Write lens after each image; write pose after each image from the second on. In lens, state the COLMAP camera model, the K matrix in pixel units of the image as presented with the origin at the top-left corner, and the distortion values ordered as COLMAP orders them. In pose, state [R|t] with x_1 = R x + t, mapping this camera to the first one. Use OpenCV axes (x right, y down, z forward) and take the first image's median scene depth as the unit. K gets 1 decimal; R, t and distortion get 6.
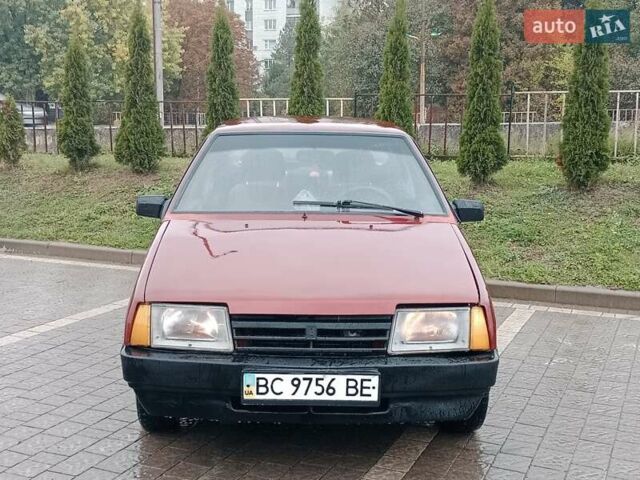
lens RADIAL K [[862.8, 0, 320.0], [0, 862.8, 240.0], [0, 0, 1]] dist [0.093535, -0.093859]
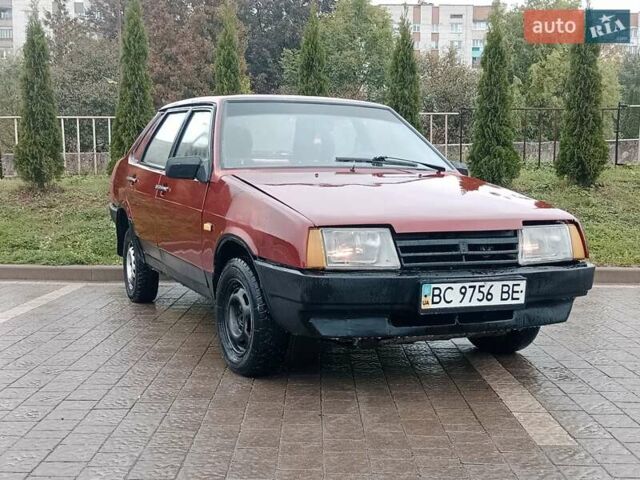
lens RADIAL K [[862.8, 0, 320.0], [0, 862.8, 240.0], [0, 0, 1]] dist [0.093535, -0.093859]
pose [[0.915216, -0.033814, 0.401542, -0.623170], [0.061493, 0.996522, -0.056242, 0.149205], [-0.398243, 0.076165, 0.914112, 0.063837]]
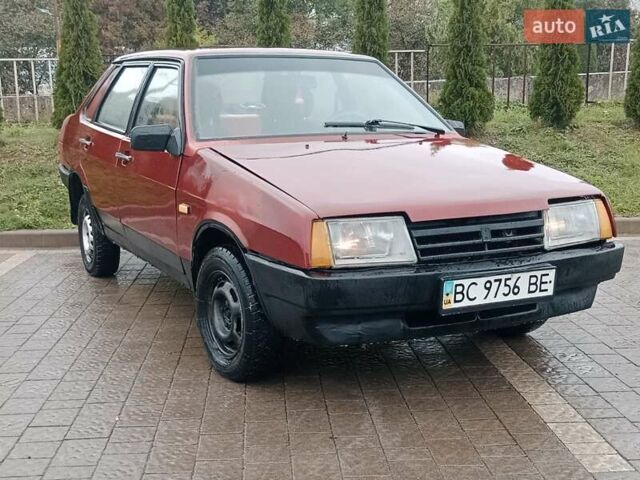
lens RADIAL K [[862.8, 0, 320.0], [0, 862.8, 240.0], [0, 0, 1]] dist [0.093535, -0.093859]
pose [[0.886961, -0.089570, 0.453075, -0.613855], [0.085331, 0.995906, 0.029836, 0.069249], [-0.453893, 0.012198, 0.890973, 0.226271]]
